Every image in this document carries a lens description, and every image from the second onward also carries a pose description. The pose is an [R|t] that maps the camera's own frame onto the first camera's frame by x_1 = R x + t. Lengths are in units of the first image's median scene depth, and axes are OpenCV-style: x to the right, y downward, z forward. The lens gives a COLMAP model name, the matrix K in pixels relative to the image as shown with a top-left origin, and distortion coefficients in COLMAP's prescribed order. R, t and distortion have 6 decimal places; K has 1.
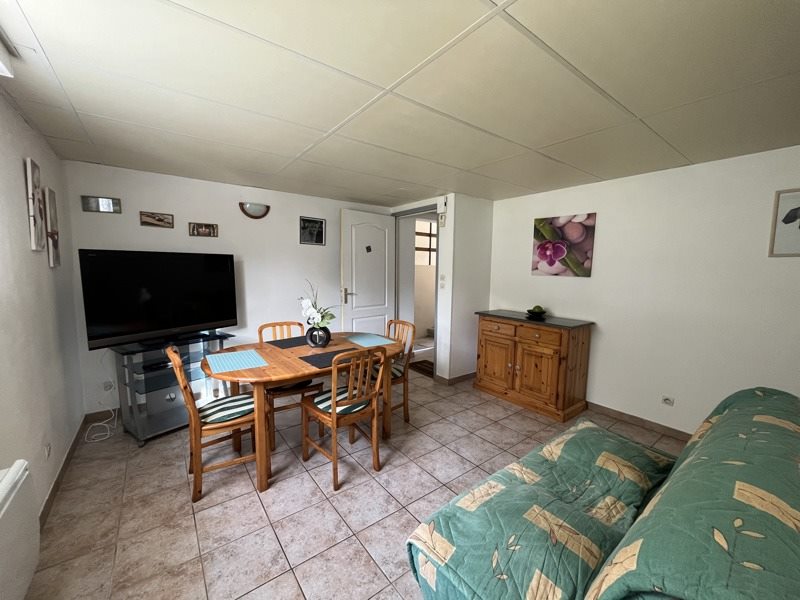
lens RADIAL K [[322.5, 0, 400.0], [0, 322.5, 300.0], [0, 0, 1]] dist [0.000589, 0.000037]
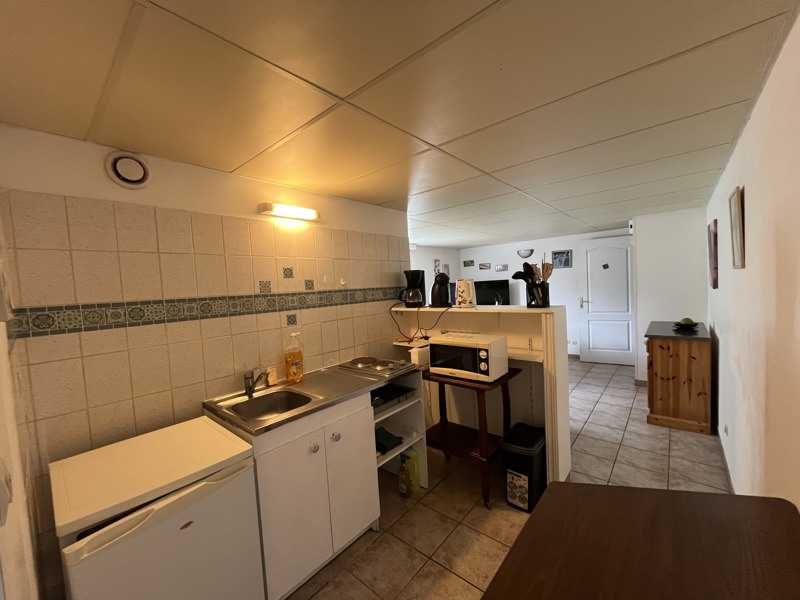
lens RADIAL K [[322.5, 0, 400.0], [0, 322.5, 300.0], [0, 0, 1]] dist [0.000589, 0.000037]
pose [[0.211349, 0.021339, -0.977178, 1.177540], [-0.042567, 0.999014, 0.012609, -0.011374], [0.976483, 0.038931, 0.212049, -0.055450]]
